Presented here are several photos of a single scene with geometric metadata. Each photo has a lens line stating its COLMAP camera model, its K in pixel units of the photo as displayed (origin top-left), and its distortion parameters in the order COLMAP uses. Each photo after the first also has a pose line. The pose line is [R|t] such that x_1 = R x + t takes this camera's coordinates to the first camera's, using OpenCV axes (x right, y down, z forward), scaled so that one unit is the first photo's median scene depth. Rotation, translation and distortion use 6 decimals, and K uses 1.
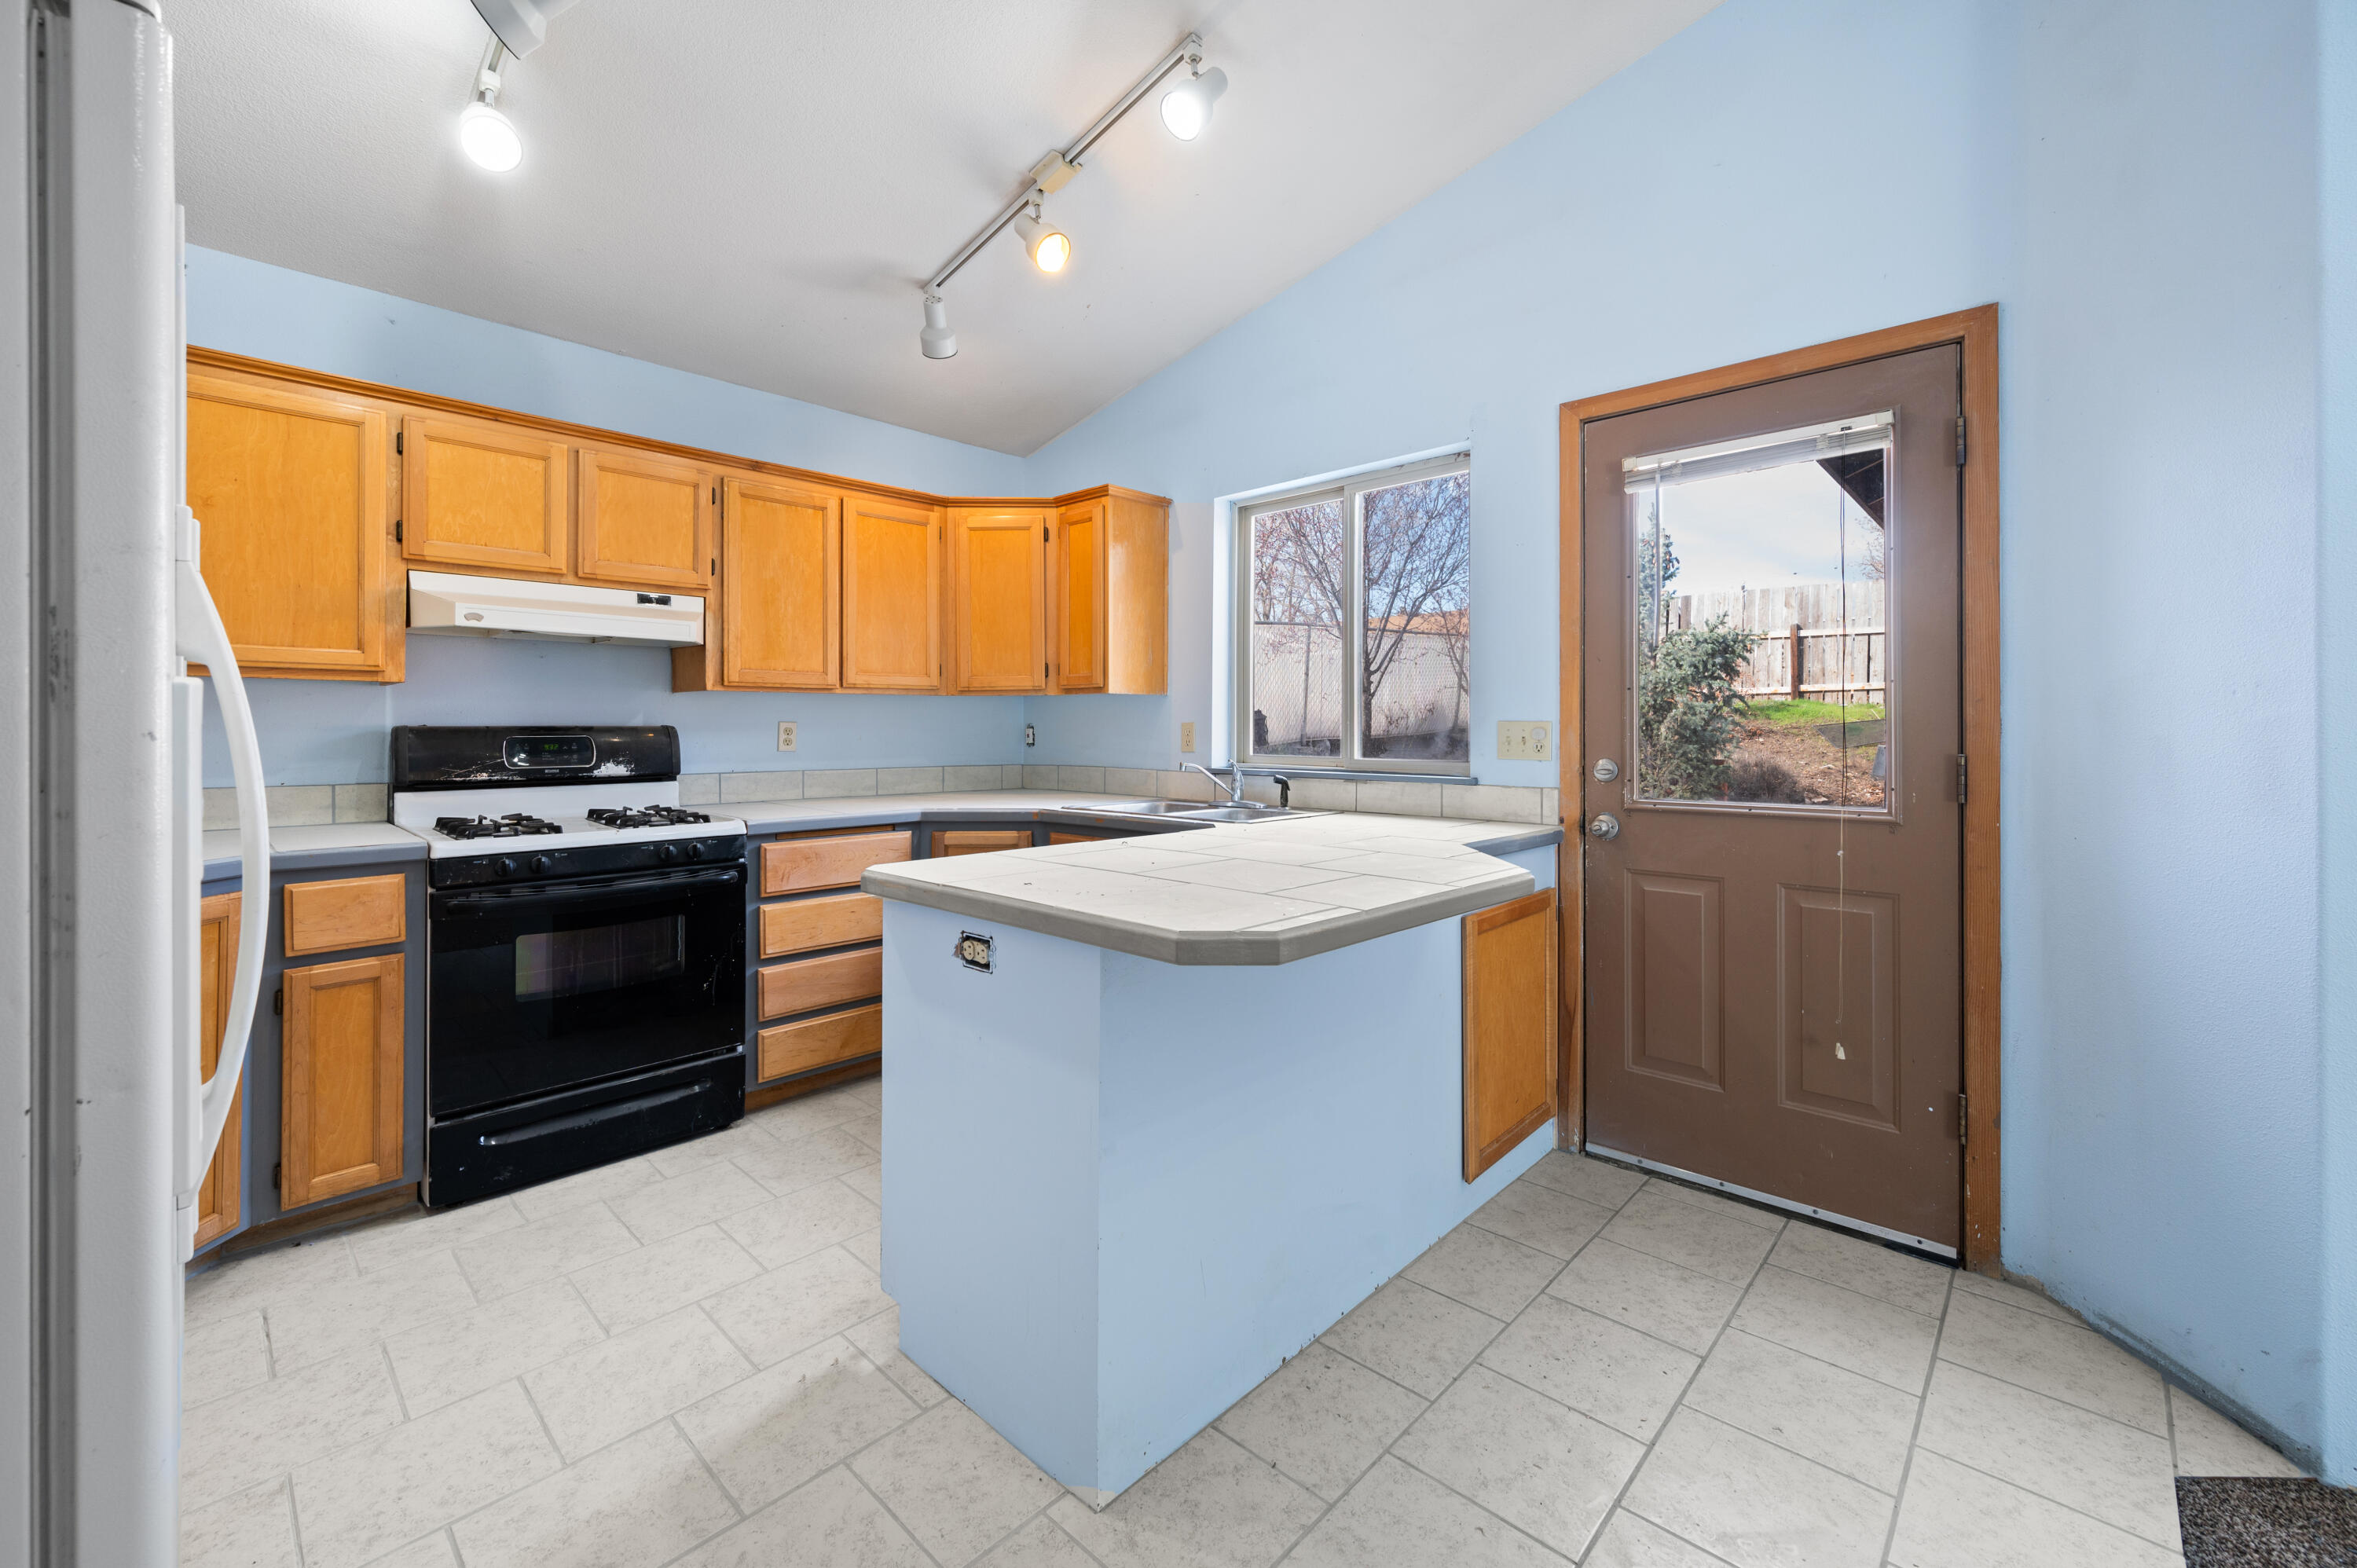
lens RADIAL K [[952.9, 0, 1167.2], [0, 952.9, 724.2], [0, 0, 1]] dist [0.000811, 0.000113]
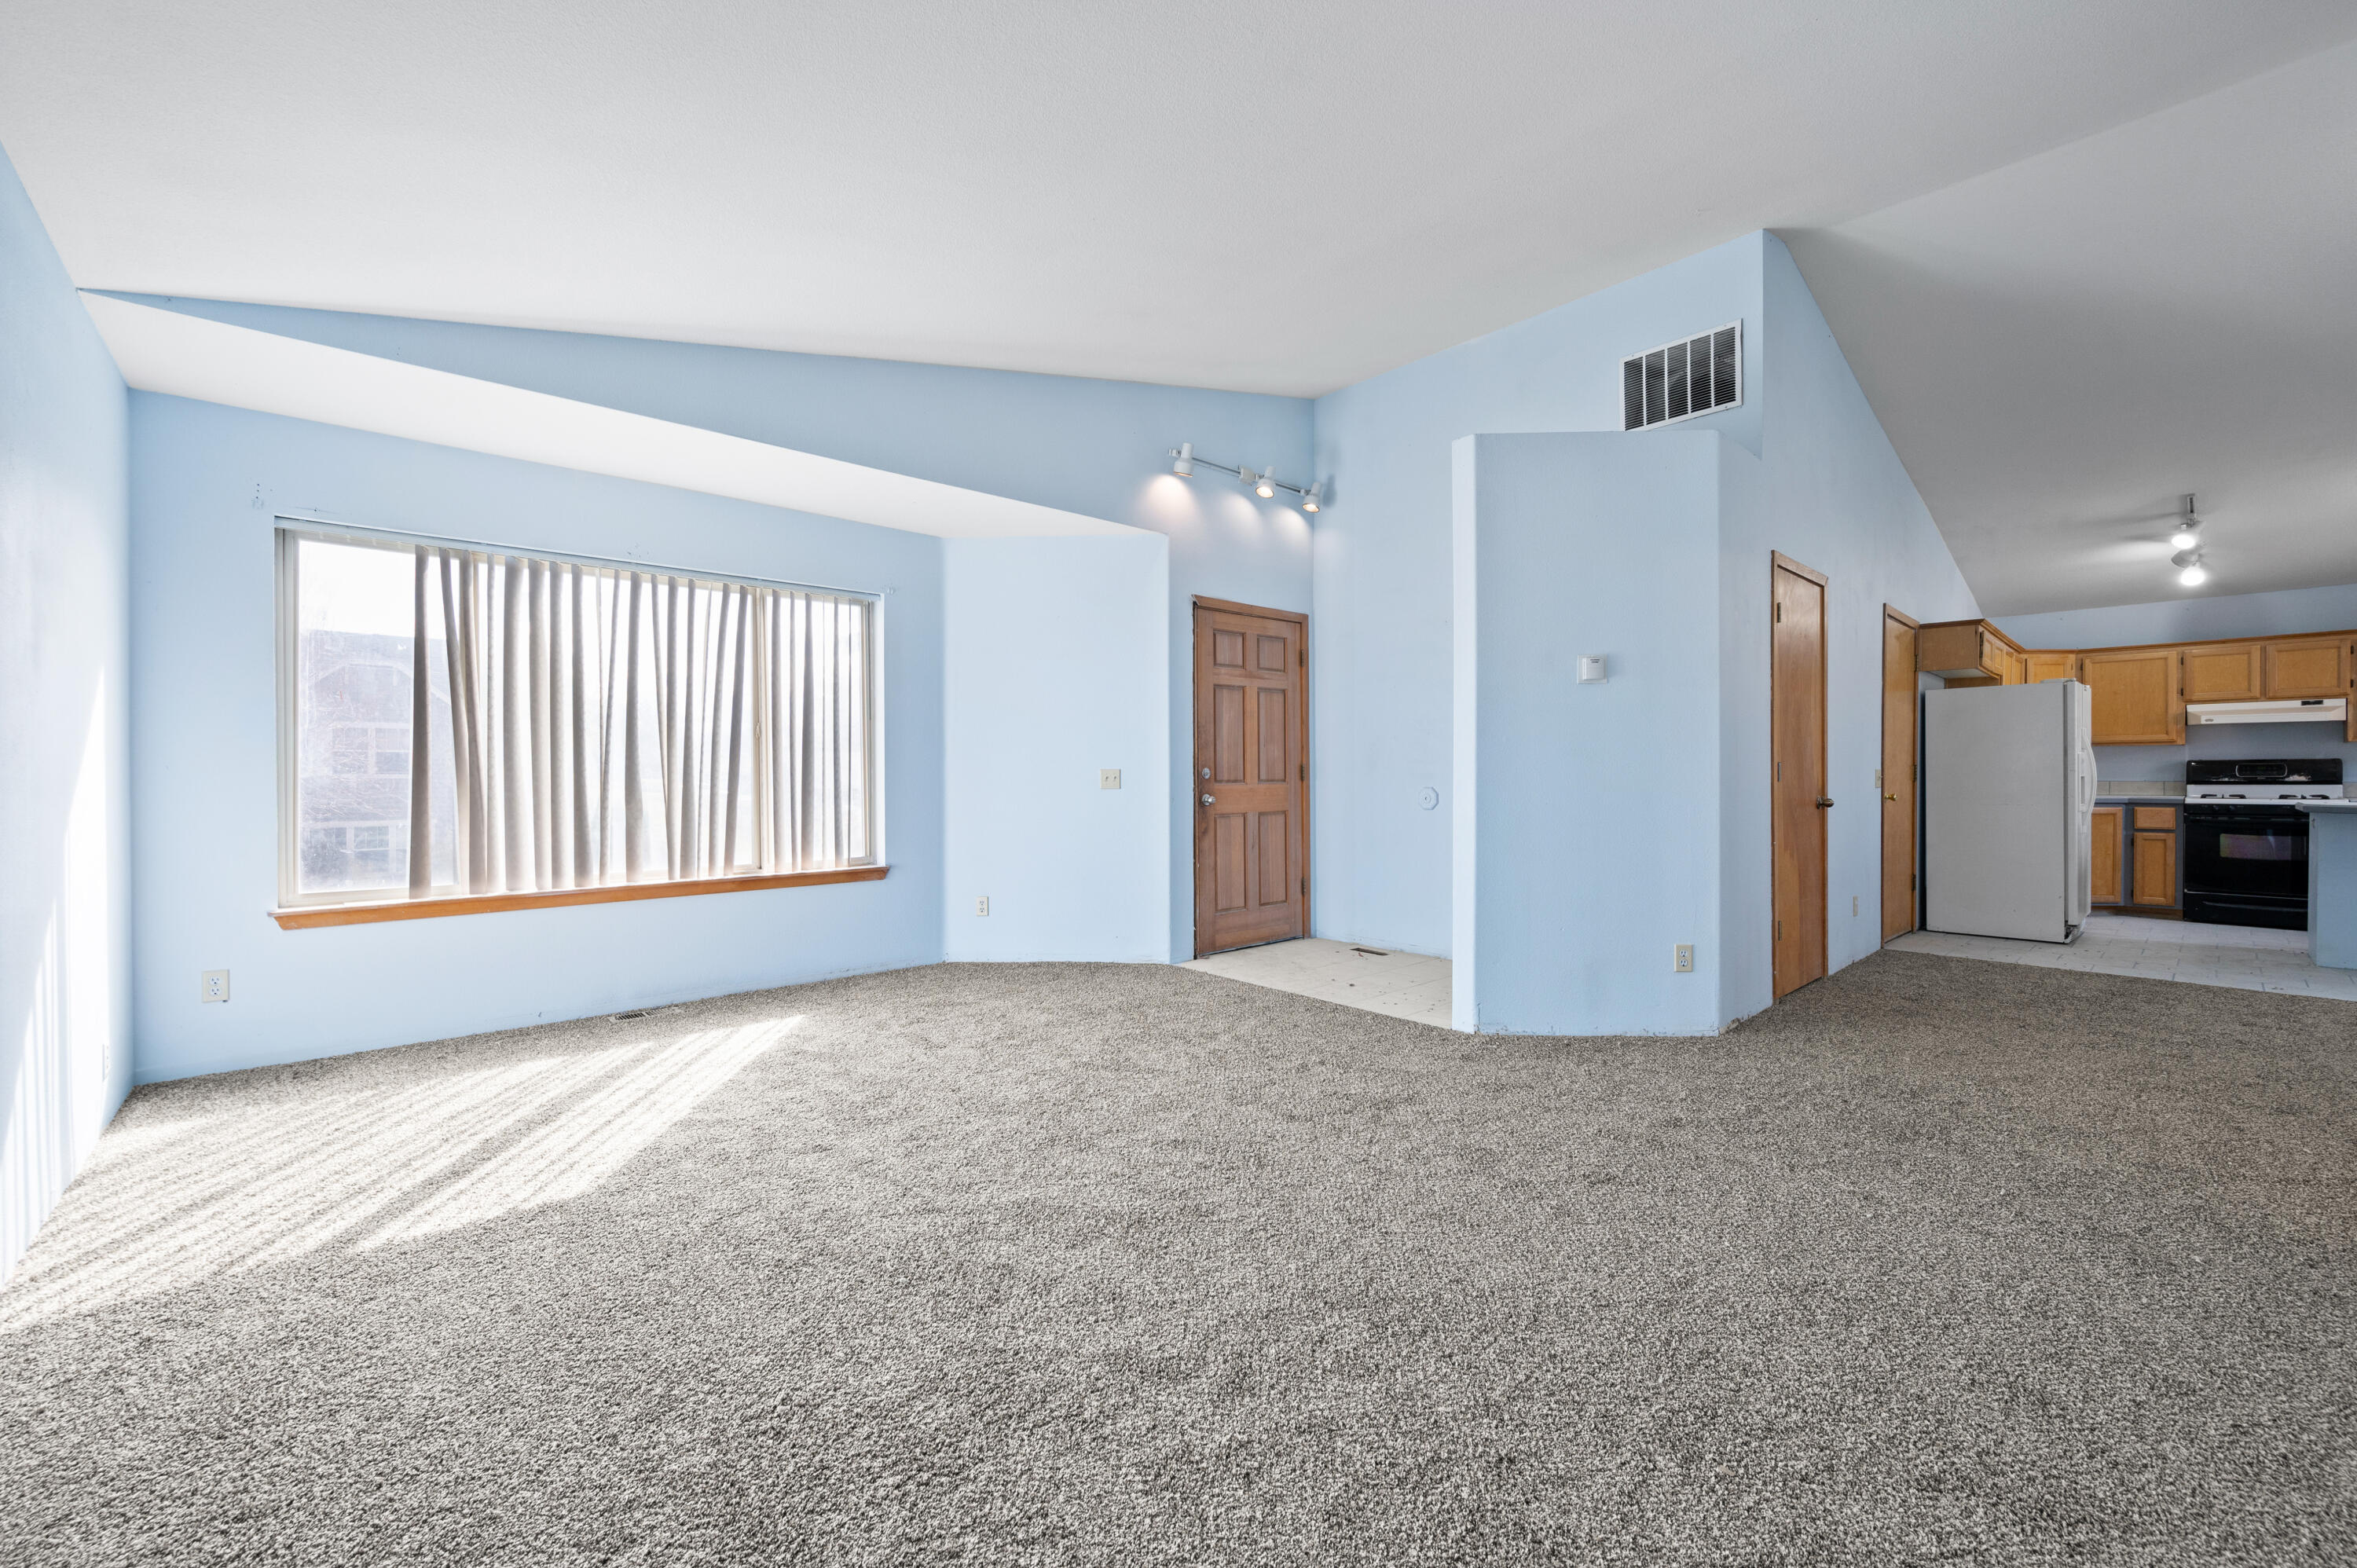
lens RADIAL K [[931.8, 0, 1178.5], [0, 931.8, 784.0], [0, 0, 1]] dist [-0.001080, -0.000008]
pose [[-0.073116, 0.007534, -0.997295, 1.902625], [0.007009, 0.999951, 0.007040, 0.028923], [0.997299, -0.006476, -0.073166, -1.555954]]
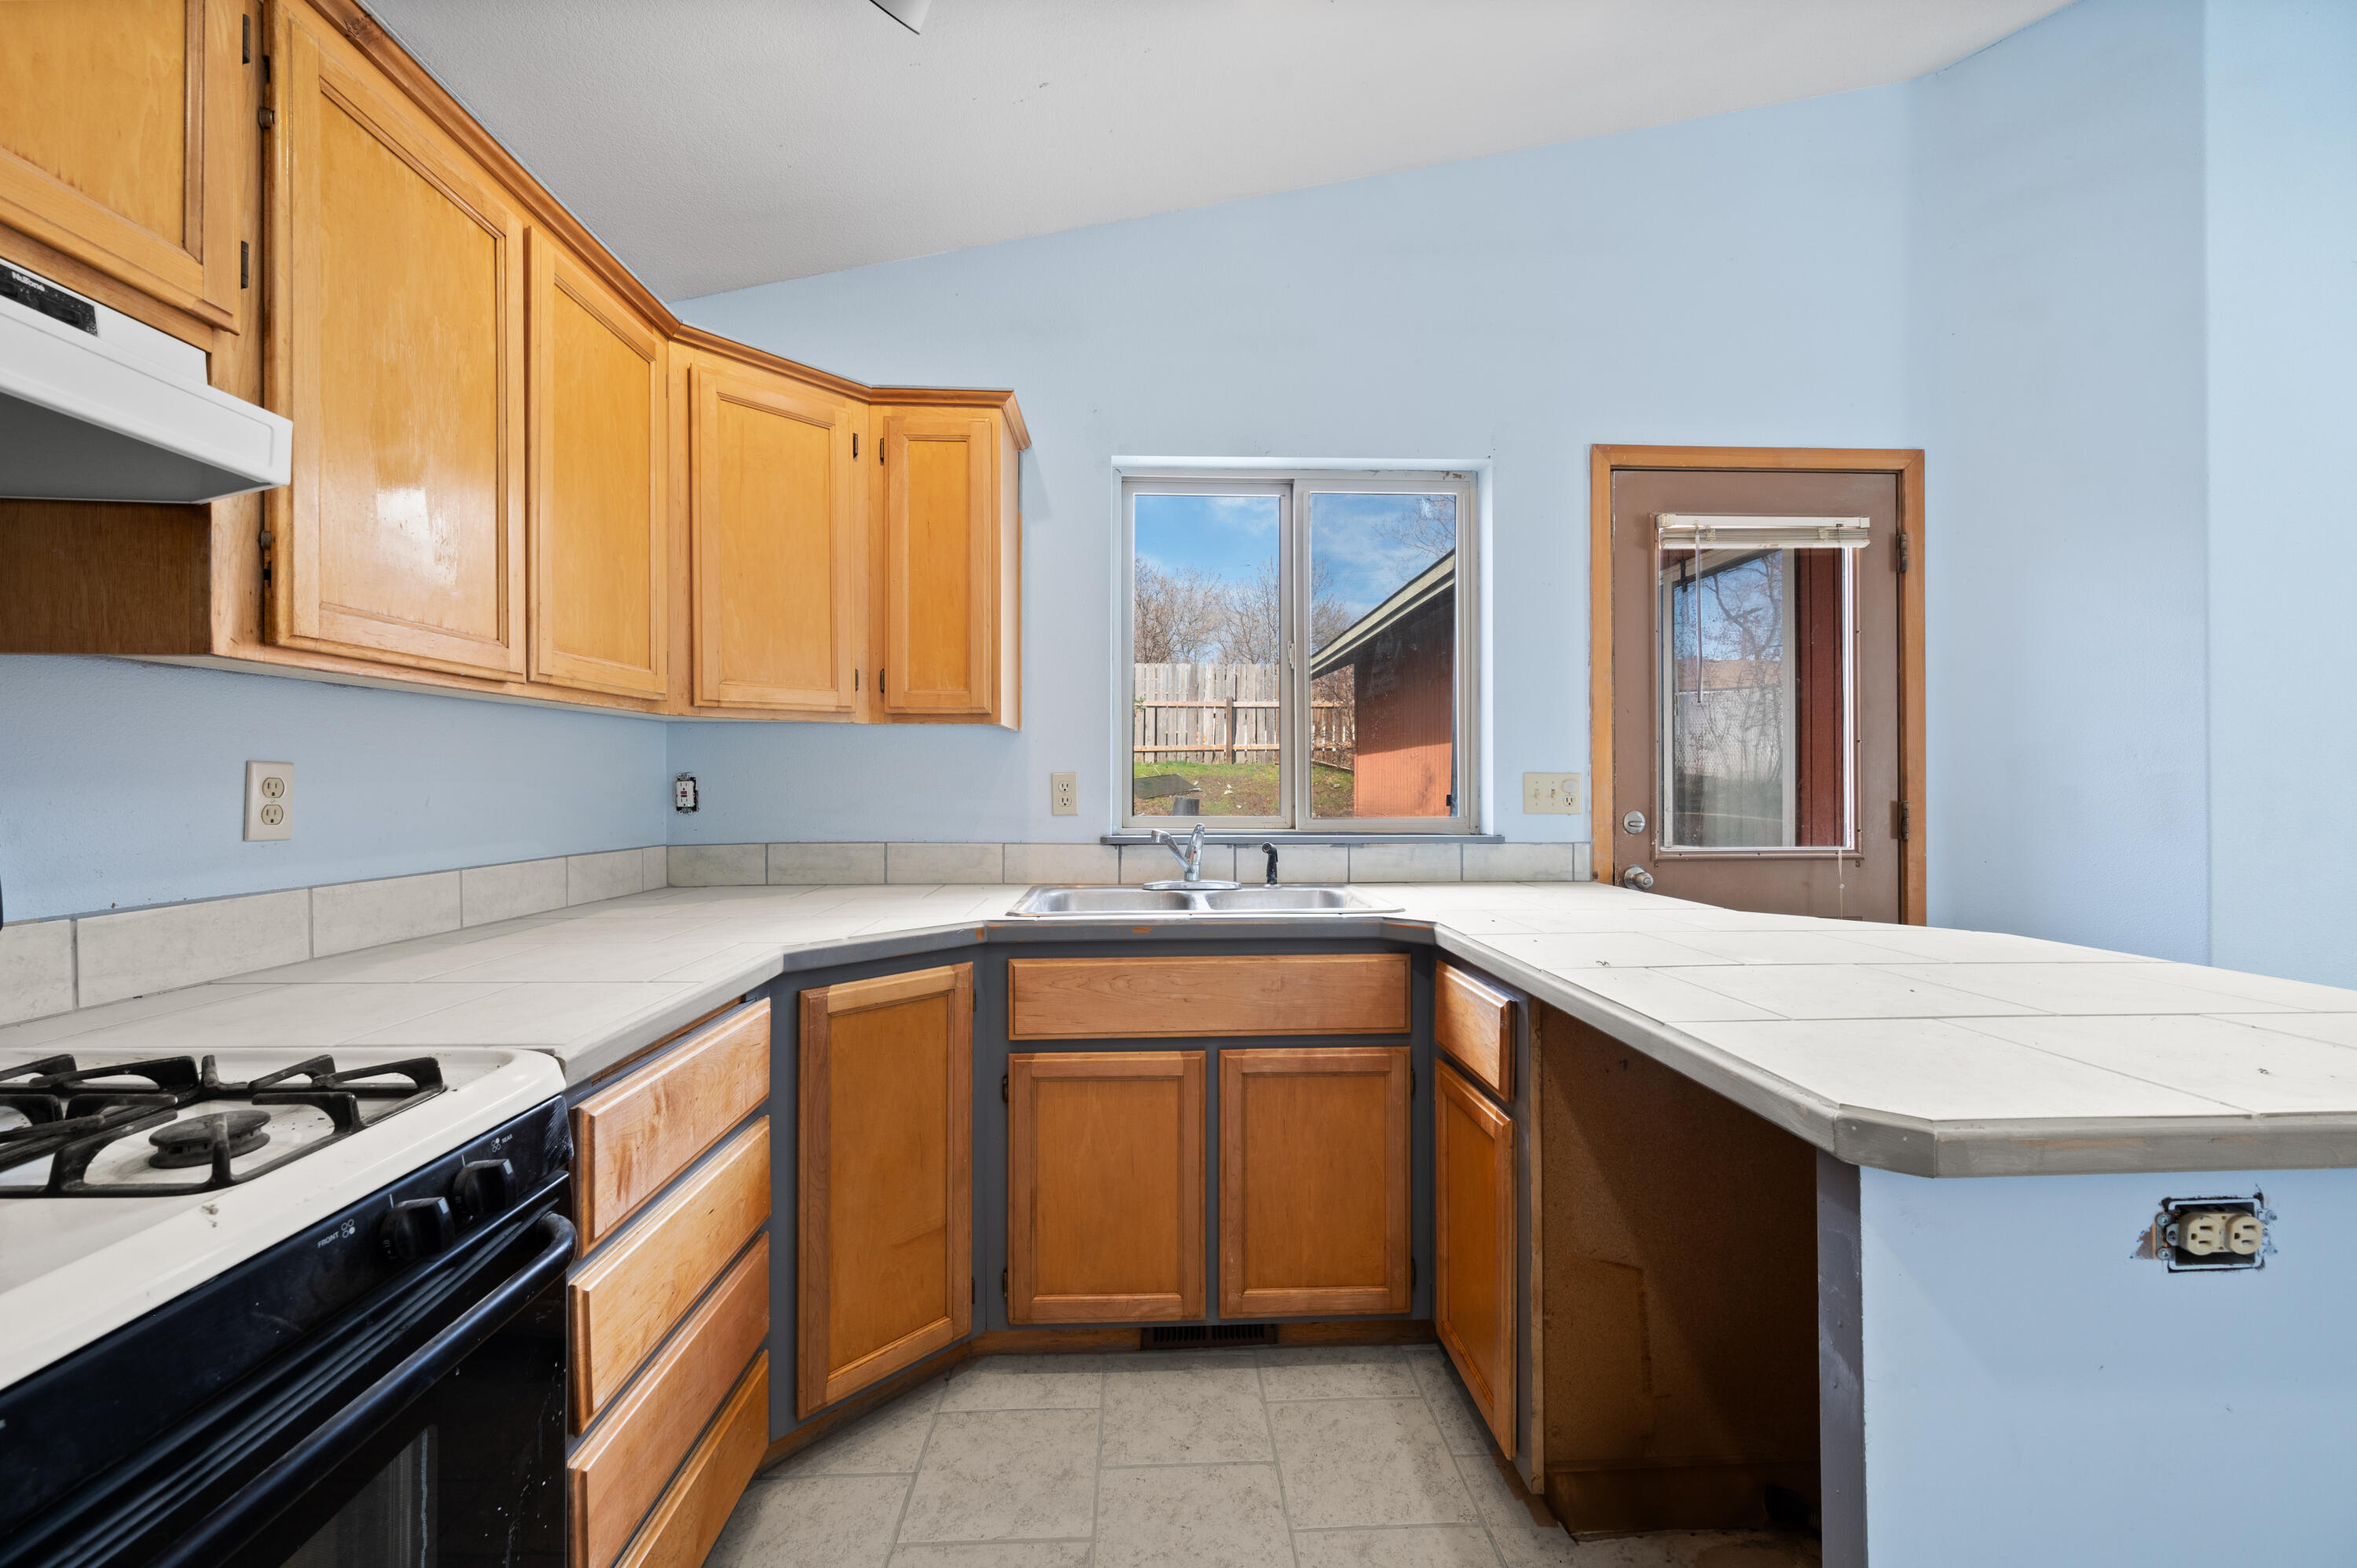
lens RADIAL K [[931.8, 0, 1178.5], [0, 931.8, 784.0], [0, 0, 1]] dist [-0.001080, -0.000008]
pose [[0.691802, -0.001083, 0.722087, -0.515814], [-0.002145, 0.999991, 0.003555, 0.005234], [-0.722084, -0.004009, 0.691793, 0.599865]]
